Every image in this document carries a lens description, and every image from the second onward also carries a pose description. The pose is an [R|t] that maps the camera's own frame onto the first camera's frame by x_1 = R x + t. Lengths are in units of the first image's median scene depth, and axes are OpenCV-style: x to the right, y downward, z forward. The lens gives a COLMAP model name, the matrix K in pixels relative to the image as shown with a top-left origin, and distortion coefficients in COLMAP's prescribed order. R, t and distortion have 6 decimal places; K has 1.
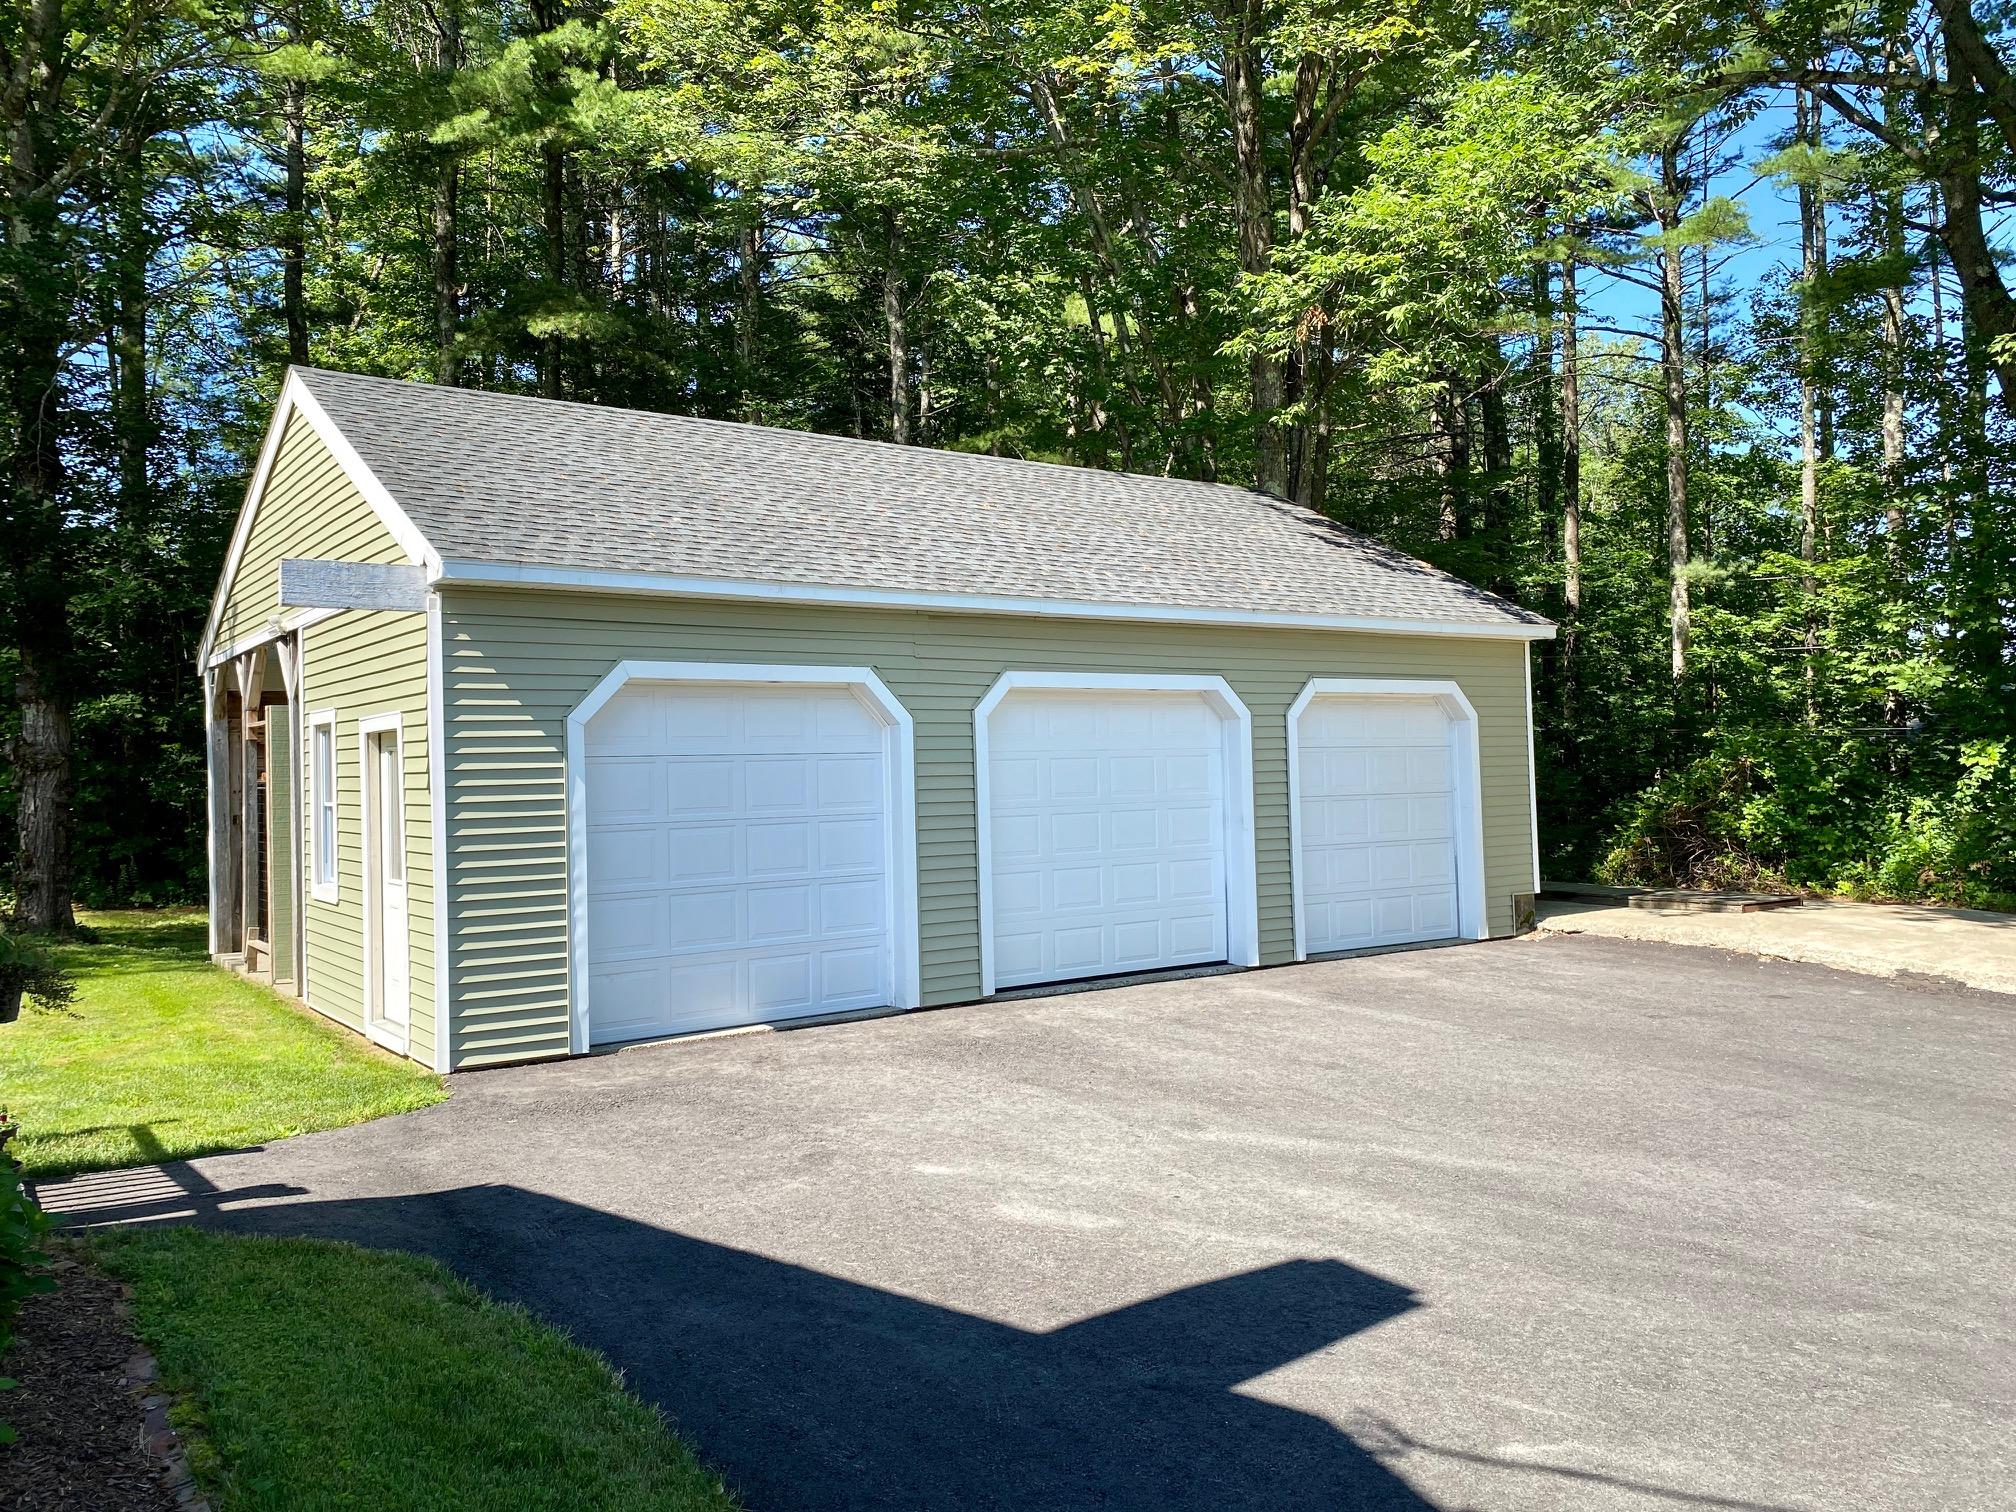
lens RADIAL K [[1541.3, 0, 1008.0], [0, 1541.3, 756.0], [0, 0, 1]] dist [0.019495, 0.003784]
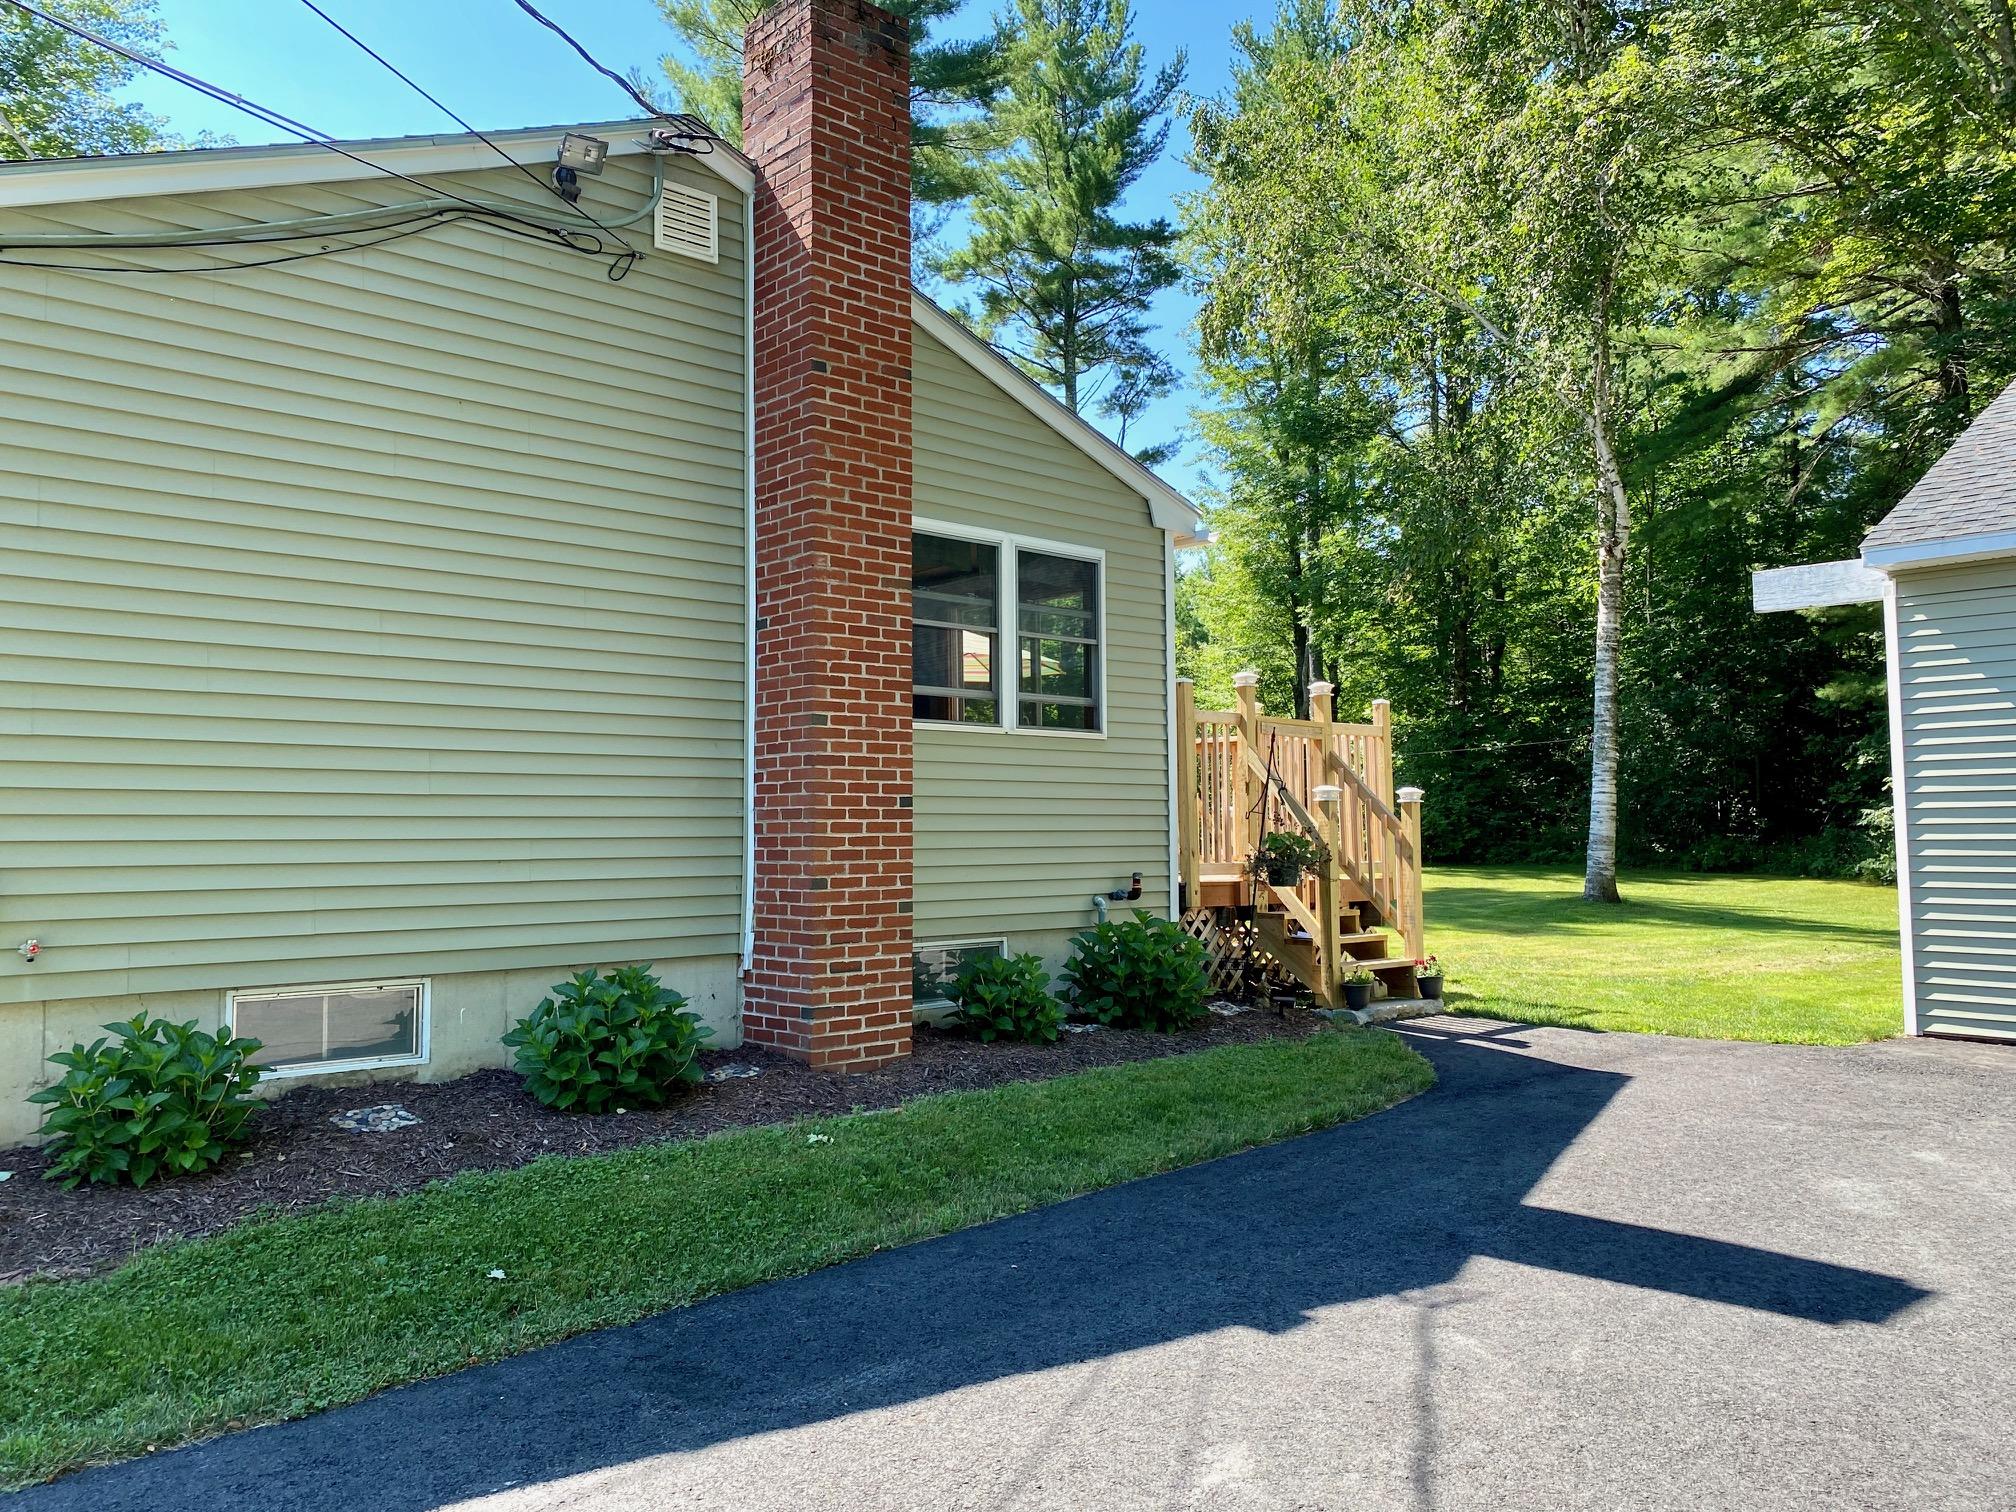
lens RADIAL K [[1544.1, 0, 979.0], [0, 1544.1, 753.5], [0, 0, 1]] dist [0.062338, -0.132510]
pose [[0.092432, -0.034386, -0.995125, 0.627575], [0.015274, 0.999335, -0.033112, 0.039626], [0.995602, -0.012139, 0.092896, 0.274209]]
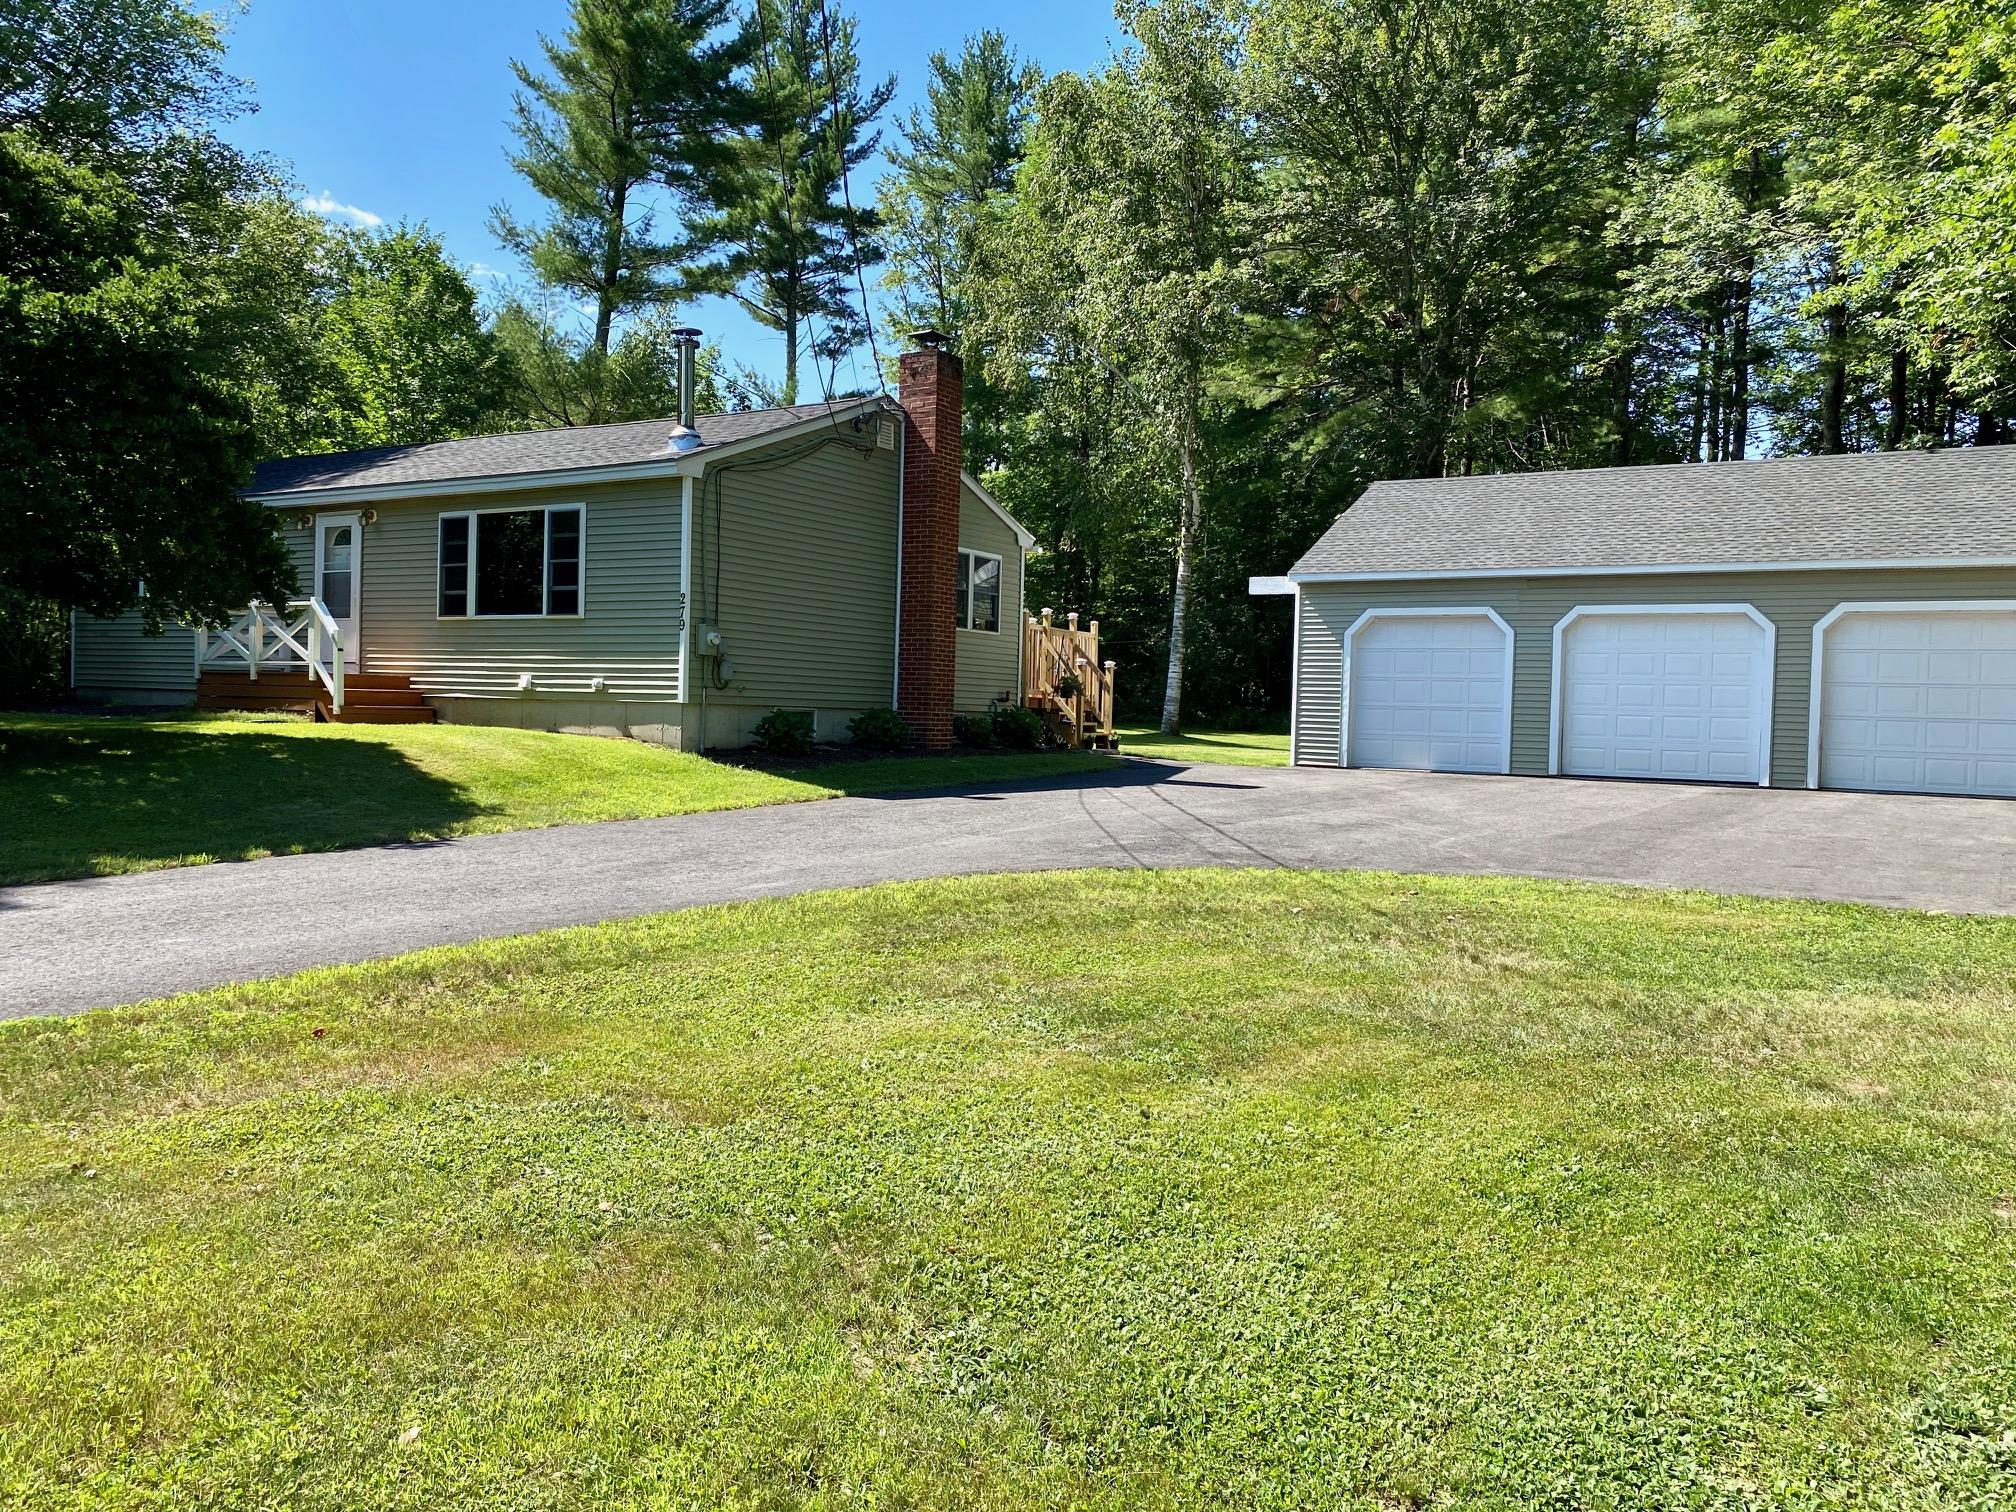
lens RADIAL K [[1544.1, 0, 979.0], [0, 1544.1, 753.5], [0, 0, 1]] dist [0.062338, -0.132510]
pose [[0.353587, 0.053937, -0.933845, 1.958547], [-0.028332, 0.998496, 0.046944, 0.073118], [0.934972, 0.009859, 0.354583, -0.469927]]
